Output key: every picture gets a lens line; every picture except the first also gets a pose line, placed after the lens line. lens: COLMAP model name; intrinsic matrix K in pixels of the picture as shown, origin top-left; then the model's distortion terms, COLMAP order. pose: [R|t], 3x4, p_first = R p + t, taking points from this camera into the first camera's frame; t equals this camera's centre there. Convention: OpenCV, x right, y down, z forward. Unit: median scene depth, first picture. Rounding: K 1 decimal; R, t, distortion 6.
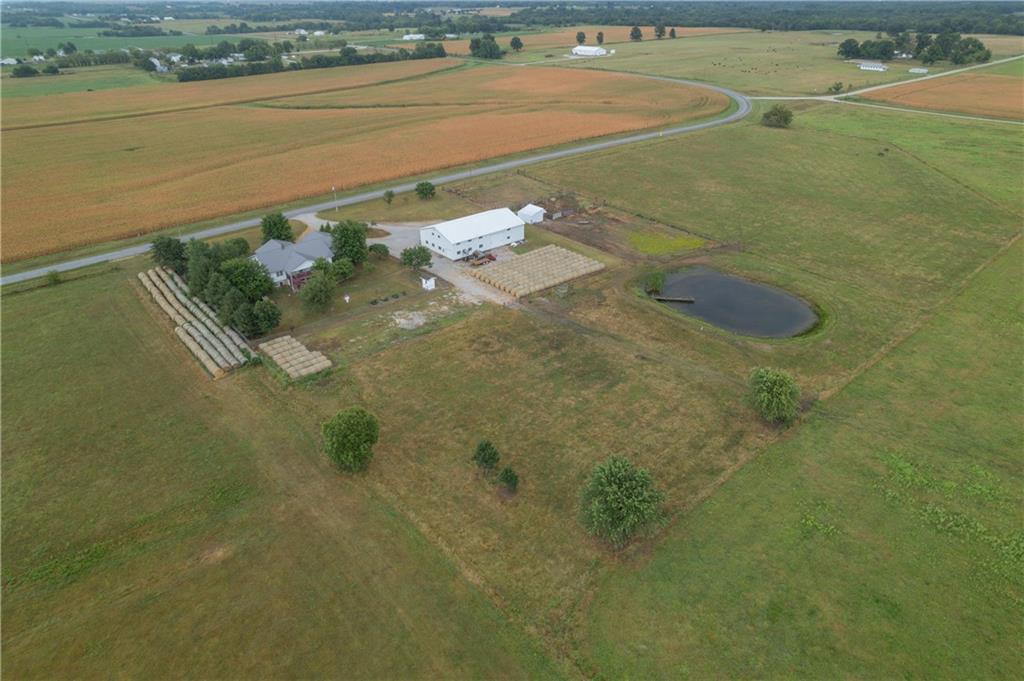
lens RADIAL K [[656.1, 0, 512.0], [0, 656.1, 340.5], [0, 0, 1]] dist [-0.067107, 0.057831]
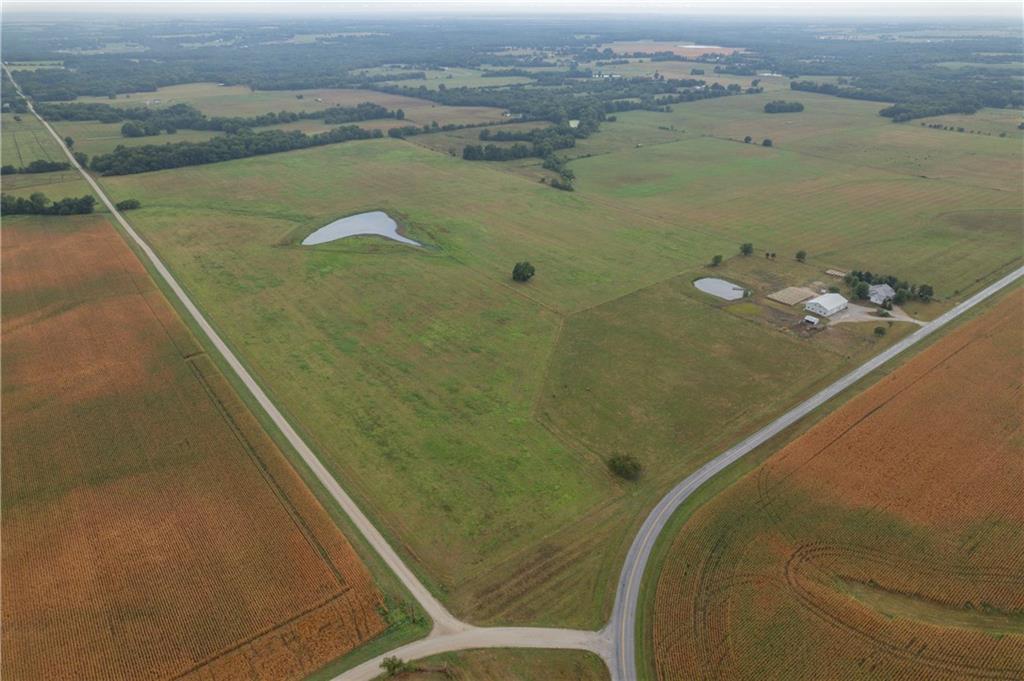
lens RADIAL K [[656.1, 0, 512.0], [0, 656.1, 340.5], [0, 0, 1]] dist [-0.067107, 0.057831]
pose [[-0.997969, -0.022290, 0.059682, 0.978853], [0.036753, 0.563764, 0.825118, -2.162239], [-0.052039, 0.825635, -0.561800, 2.587529]]
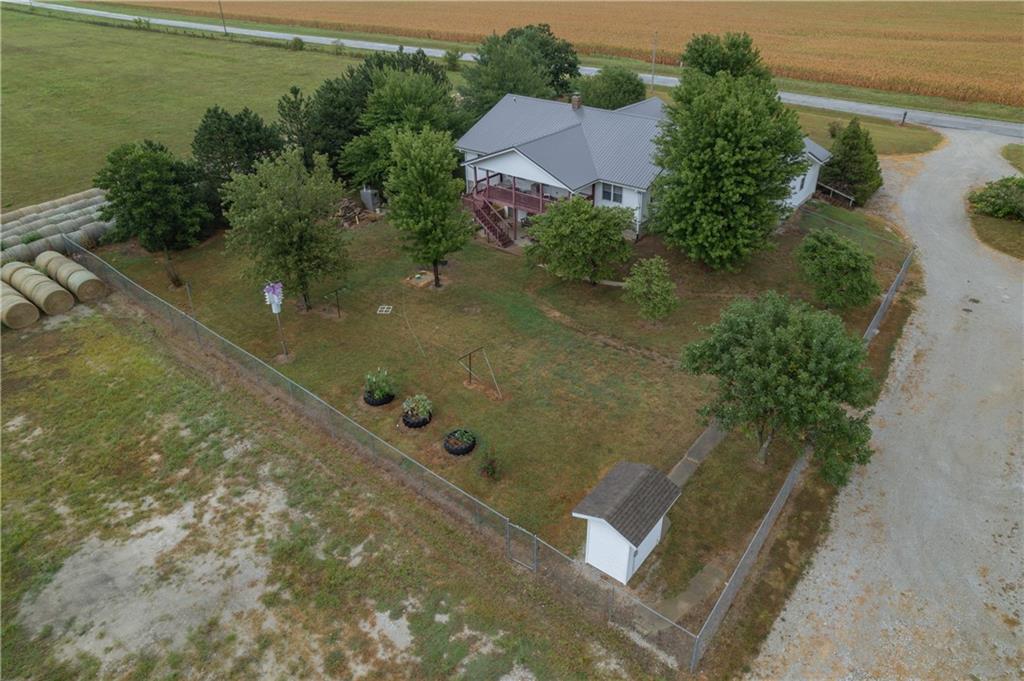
lens RADIAL K [[684.9, 0, 541.8], [0, 684.9, 334.0], [0, 0, 1]] dist [-0.037480, 0.002447]
pose [[0.184704, 0.509103, -0.840654, -0.018401], [-0.468410, 0.797571, 0.380095, -0.156556], [0.863989, 0.323566, 0.385783, 0.809177]]
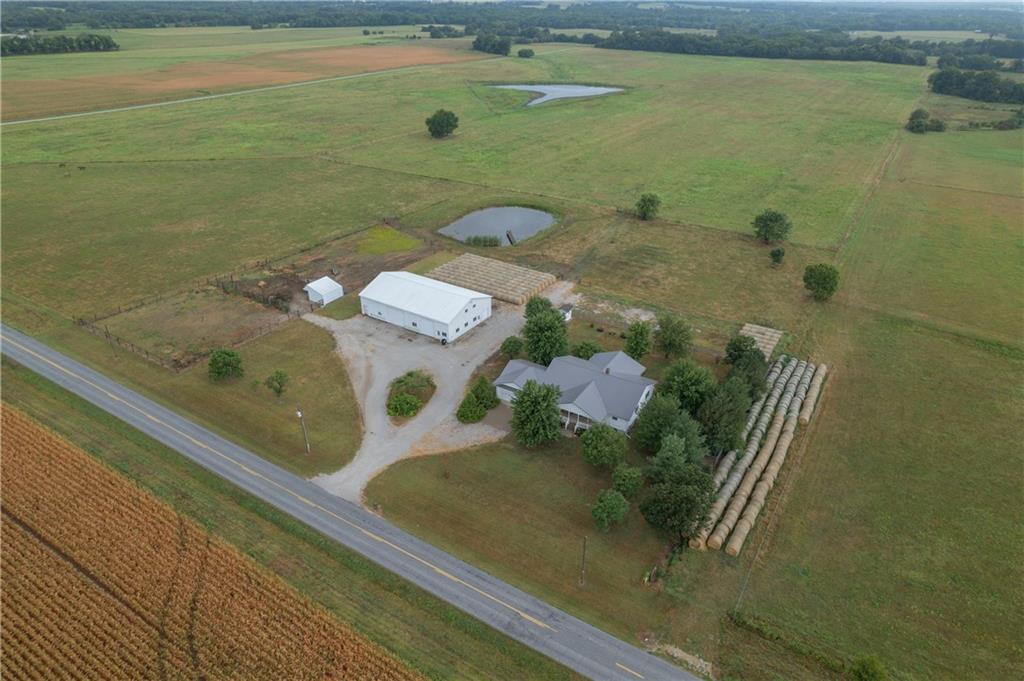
lens RADIAL K [[656.1, 0, 512.0], [0, 656.1, 340.5], [0, 0, 1]] dist [-0.067107, 0.057831]
pose [[-0.288039, -0.454793, 0.842732, -0.808501], [0.449160, 0.713059, 0.538332, -0.531865], [-0.845748, 0.533582, -0.001114, 0.967524]]
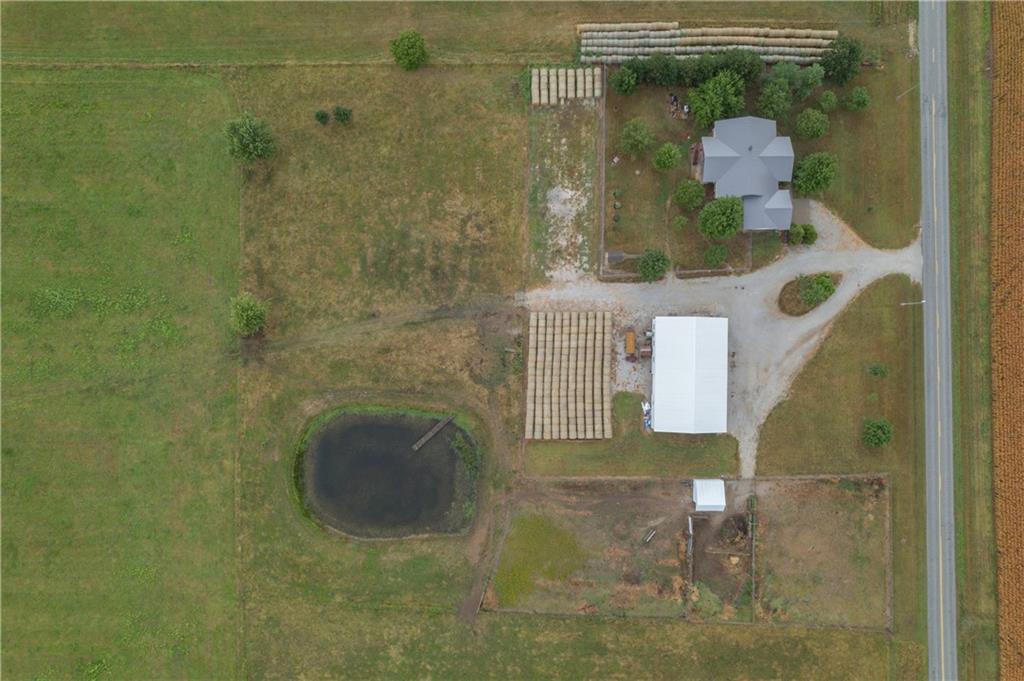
lens RADIAL K [[683.1, 0, 490.7], [0, 683.1, 362.2], [0, 0, 1]] dist [-0.075820, 0.065601]
pose [[-0.661165, 0.750239, 0.001733, 0.091089], [-0.345446, -0.306481, 0.886982, -0.839290], [0.665979, 0.585842, 0.461802, 0.462194]]
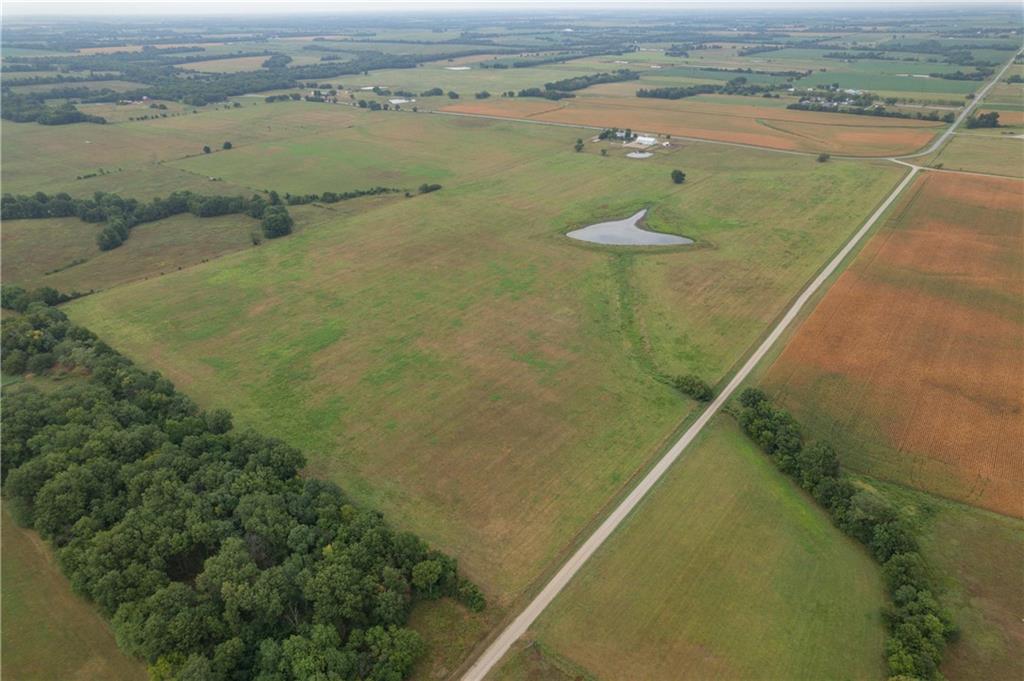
lens RADIAL K [[656.1, 0, 512.0], [0, 656.1, 340.5], [0, 0, 1]] dist [-0.067107, 0.057831]
pose [[0.199072, 0.460075, -0.865275, 5.004564], [-0.460955, 0.823134, 0.331617, -0.084986], [0.864807, 0.332838, 0.375937, -1.345246]]
